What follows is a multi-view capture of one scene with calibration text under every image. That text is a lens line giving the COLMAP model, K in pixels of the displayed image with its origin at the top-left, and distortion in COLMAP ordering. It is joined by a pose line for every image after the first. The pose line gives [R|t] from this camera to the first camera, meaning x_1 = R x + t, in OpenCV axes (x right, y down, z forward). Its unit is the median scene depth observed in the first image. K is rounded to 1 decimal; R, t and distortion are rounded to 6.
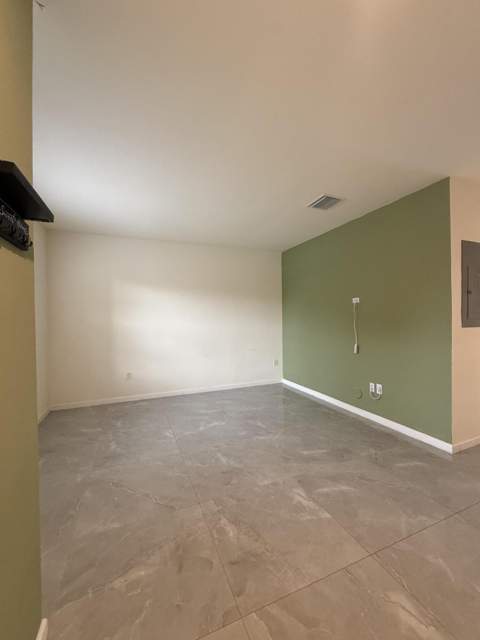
lens RADIAL K [[266.0, 0, 240.0], [0, 266.0, 320.0], [0, 0, 1]] dist [-0.000461, -0.000036]
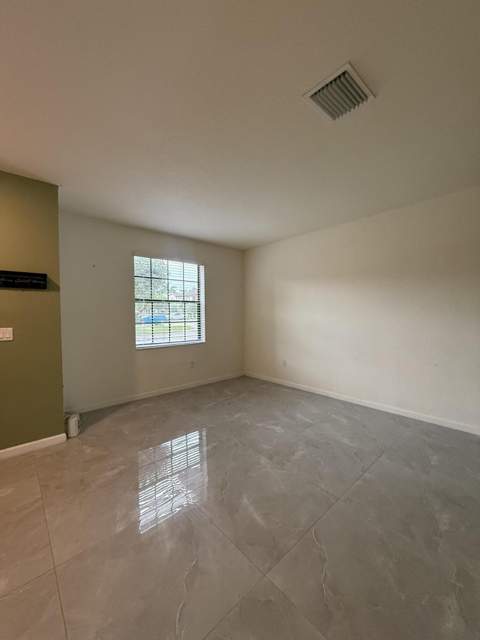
lens RADIAL K [[255.7, 0, 240.7], [0, 255.7, 320.3], [0, 0, 1]] dist [-0.001451, 0.000001]
pose [[0.331763, 0.037405, -0.942621, 0.760510], [-0.002696, 0.999247, 0.038703, -0.018199], [0.943359, -0.010298, 0.331614, 0.659091]]
